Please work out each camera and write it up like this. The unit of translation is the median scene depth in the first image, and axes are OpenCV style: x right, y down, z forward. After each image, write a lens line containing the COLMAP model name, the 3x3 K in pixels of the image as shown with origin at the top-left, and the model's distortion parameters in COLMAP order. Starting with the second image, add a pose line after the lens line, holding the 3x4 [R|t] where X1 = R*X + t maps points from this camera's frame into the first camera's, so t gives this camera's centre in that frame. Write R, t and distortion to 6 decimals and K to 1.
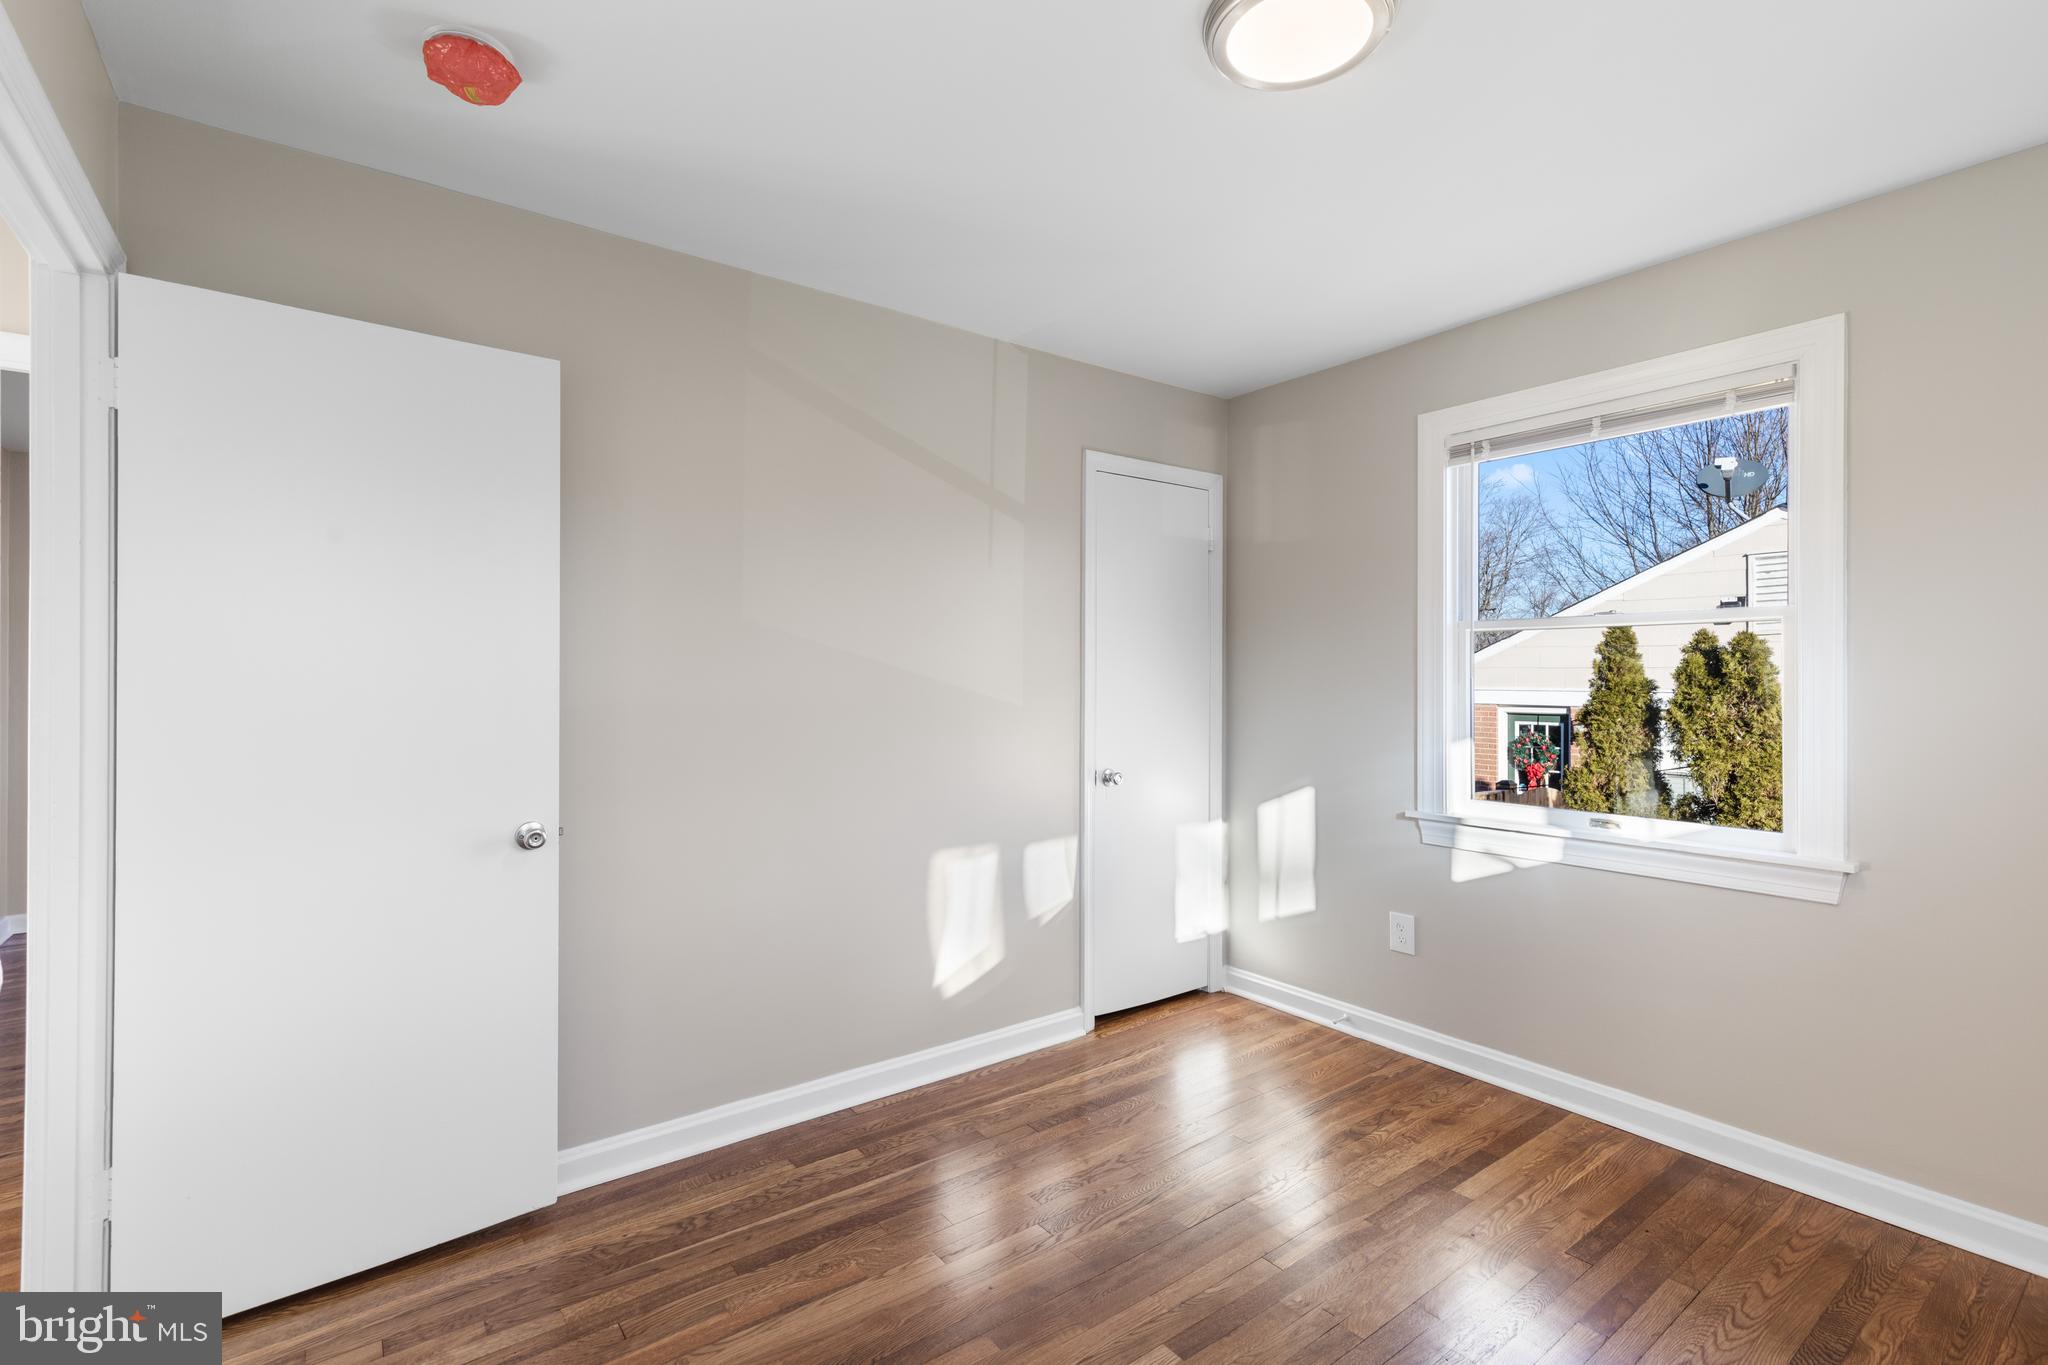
lens RADIAL K [[938.7, 0, 1023.7], [0, 938.7, 678.5], [0, 0, 1]] dist [0.012967, -0.002267]
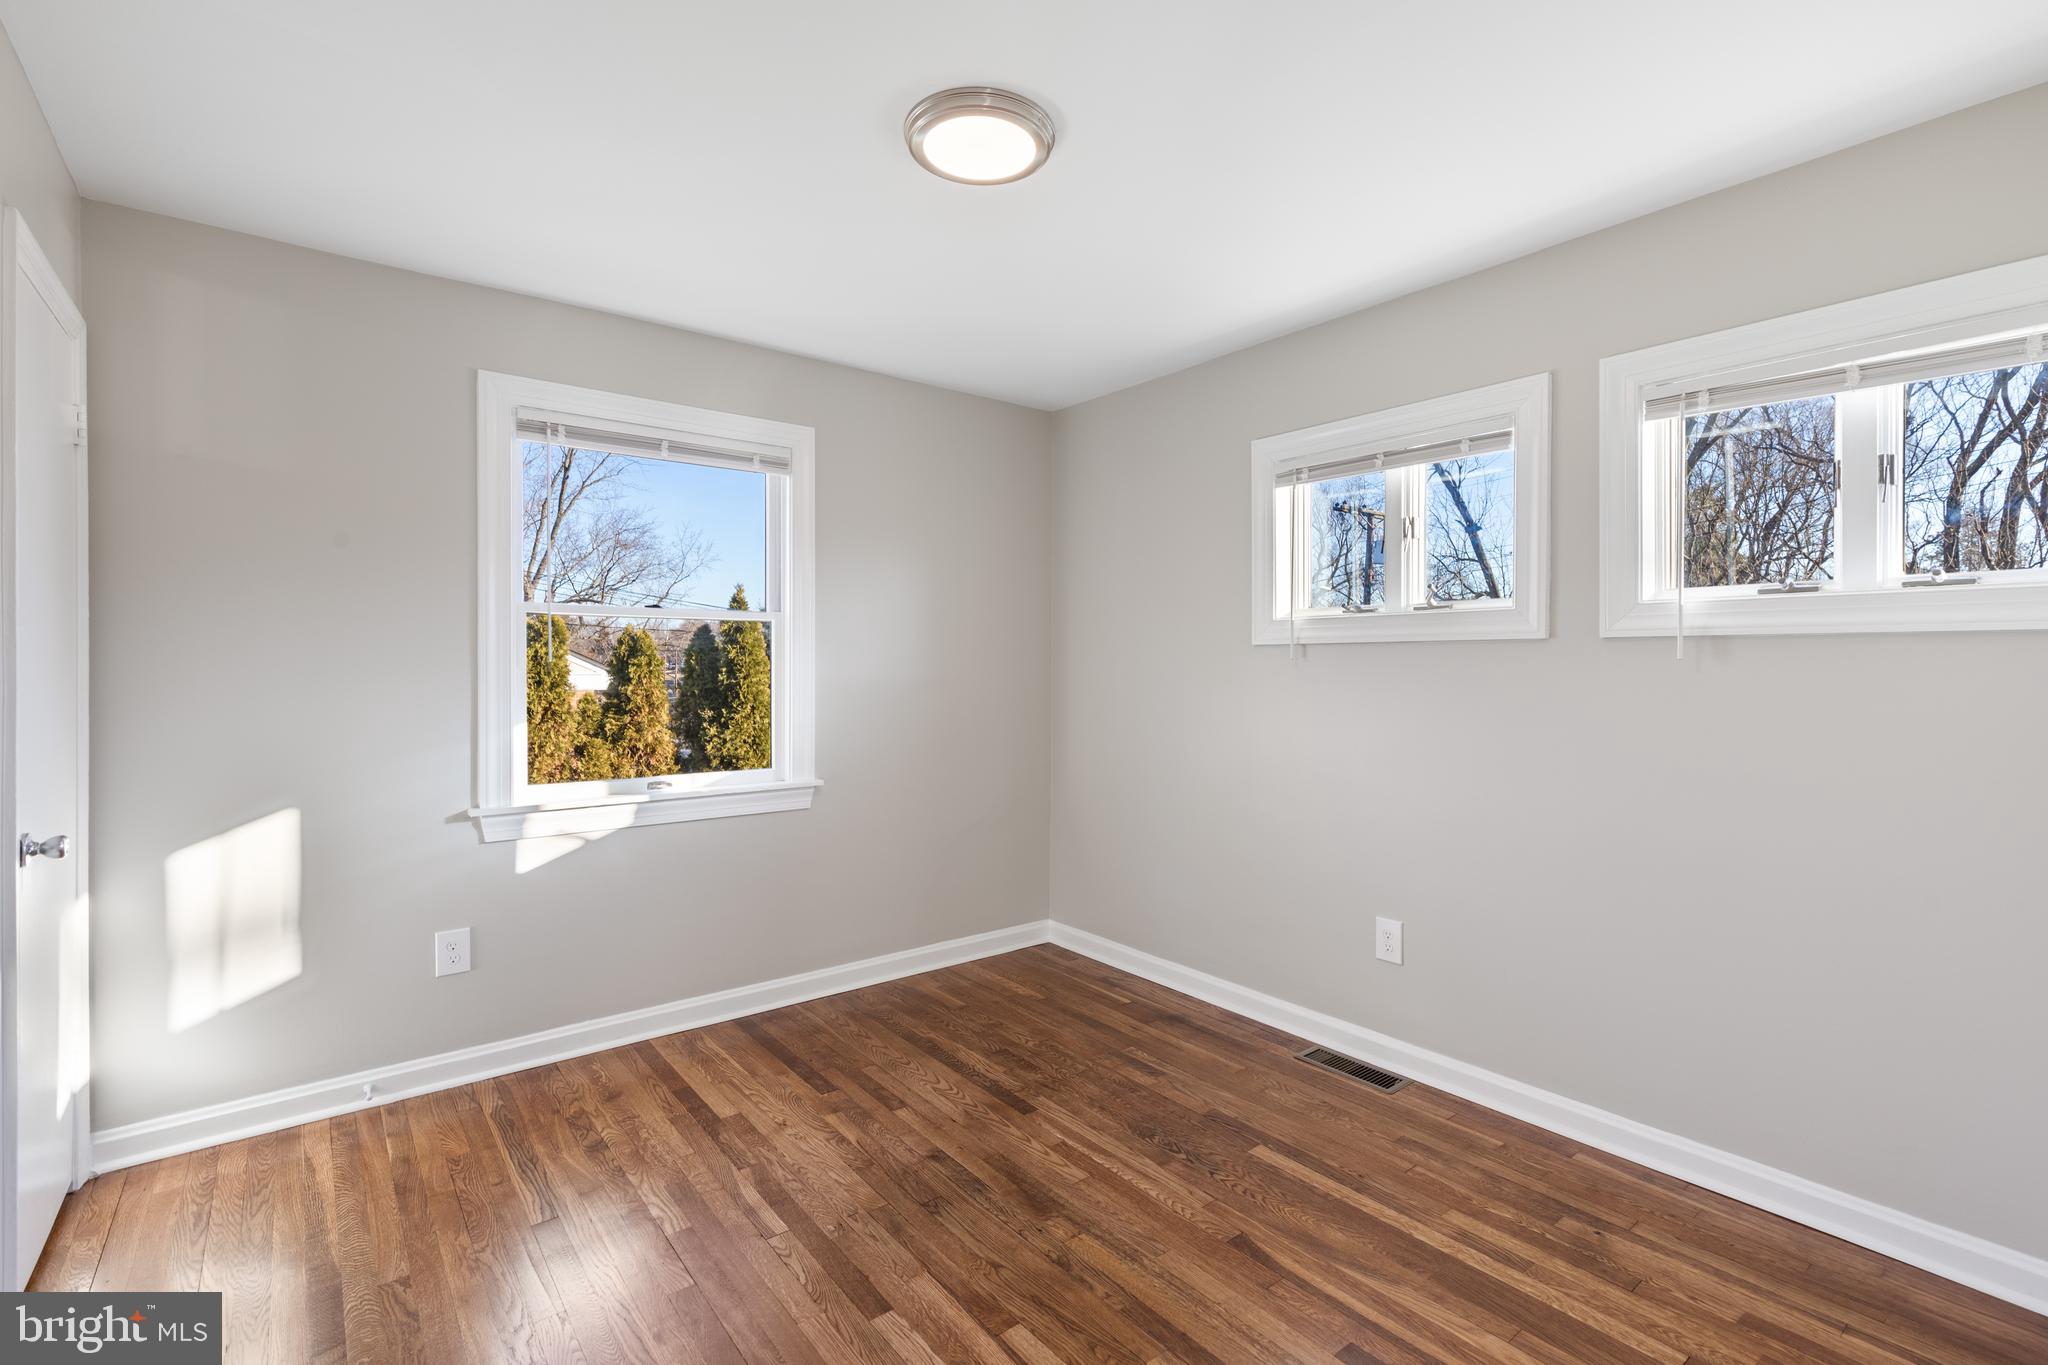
lens RADIAL K [[938.7, 0, 1023.6], [0, 938.7, 670.4], [0, 0, 1]] dist [0.012967, -0.002267]
pose [[-0.032346, -0.005749, 0.999460, -0.543679], [-0.000345, 0.999983, 0.005741, 0.003318], [-0.999477, -0.000159, -0.032347, 0.549156]]
